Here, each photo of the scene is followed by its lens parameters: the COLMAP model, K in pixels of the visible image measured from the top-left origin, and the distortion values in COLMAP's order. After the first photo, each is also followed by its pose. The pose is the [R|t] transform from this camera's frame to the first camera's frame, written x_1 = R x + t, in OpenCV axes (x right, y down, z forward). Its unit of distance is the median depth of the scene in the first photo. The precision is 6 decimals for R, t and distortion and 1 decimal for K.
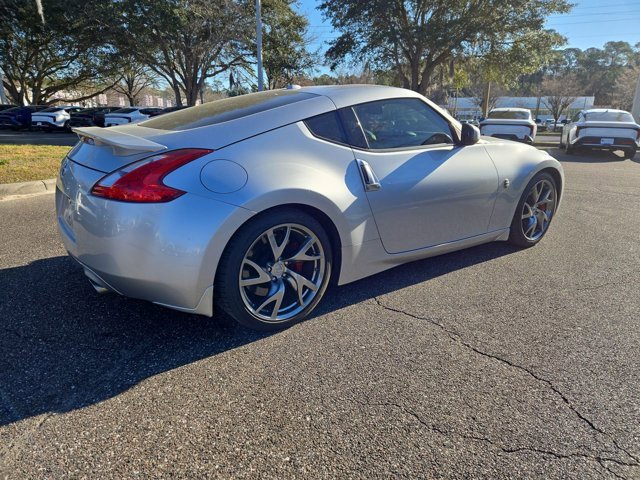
lens RADIAL K [[424.7, 0, 318.8], [0, 424.7, 237.0], [0, 0, 1]] dist [0.058788, -0.040641]
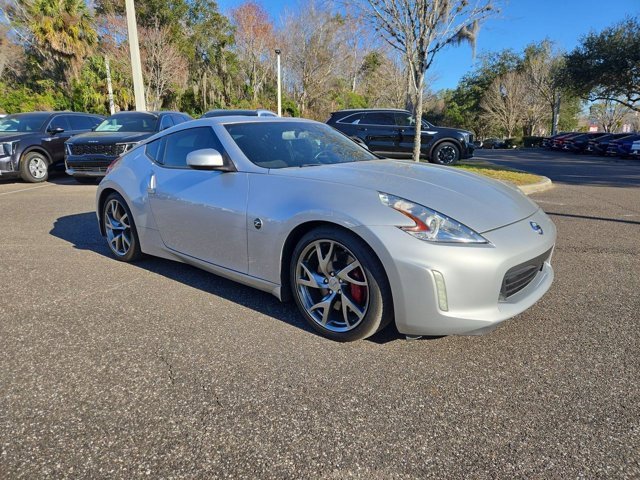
lens RADIAL K [[422.7, 0, 320.7], [0, 422.7, 239.2], [0, 0, 1]] dist [0.066573, -0.042096]
pose [[0.216688, 0.209023, -0.953601, 1.615702], [-0.262727, 0.953257, 0.149247, -0.320478], [0.940224, 0.218197, 0.261476, 1.179191]]
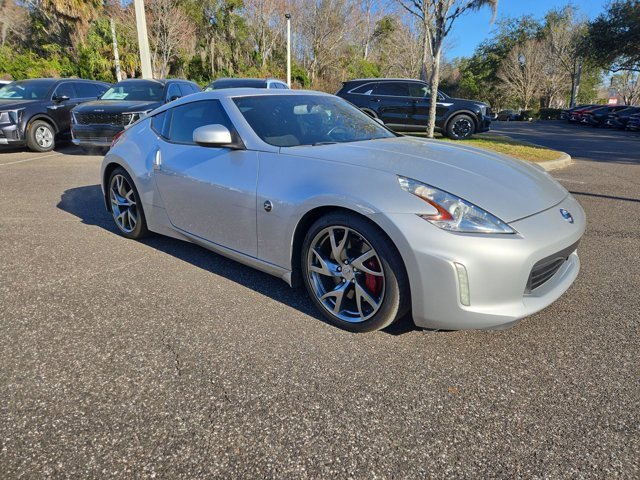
lens RADIAL K [[423.1, 0, 321.7], [0, 423.1, 239.7], [0, 0, 1]] dist [0.065270, -0.041752]
pose [[0.197108, 0.275539, -0.940865, 1.557368], [-0.274131, 0.936902, 0.216949, -0.336272], [0.941276, 0.215158, 0.260205, 1.175473]]
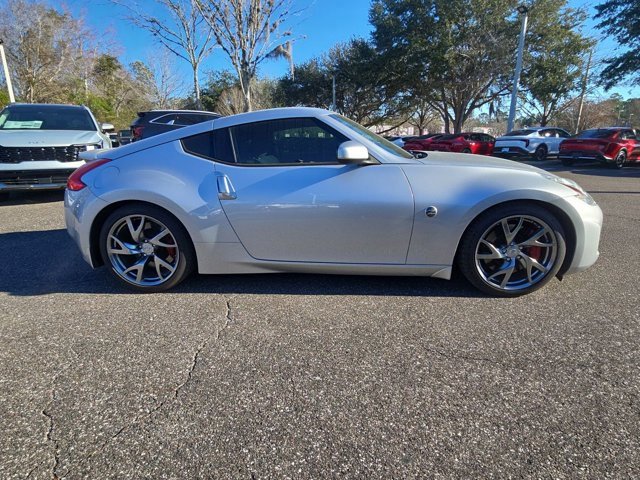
lens RADIAL K [[353.0, 0, 323.1], [0, 353.0, 244.0], [0, 0, 1]] dist [-0.006691, 0.002266]
pose [[0.766253, 0.163389, -0.621418, 0.935883], [-0.160593, 0.985134, 0.060998, -0.088252], [0.622146, 0.053055, 0.781101, 0.415876]]
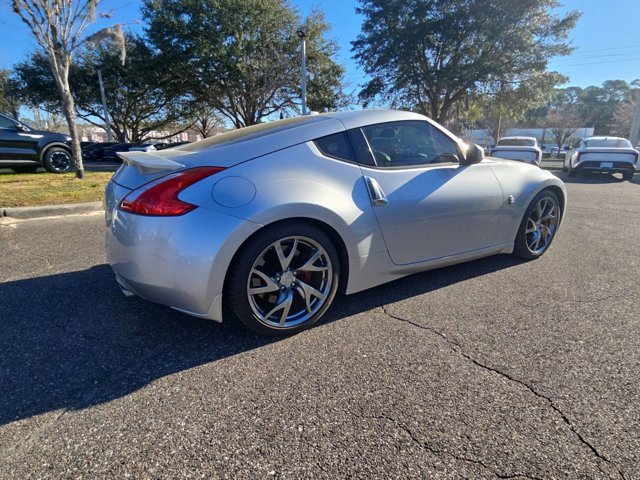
lens RADIAL K [[353.0, 0, 321.1], [0, 353.0, 241.5], [0, 0, 1]] dist [-0.006691, 0.002266]
pose [[0.995673, 0.010063, -0.092379, 0.063212], [-0.011331, 0.999848, -0.013215, -0.006163], [0.092232, 0.014204, 0.995636, 0.109534]]
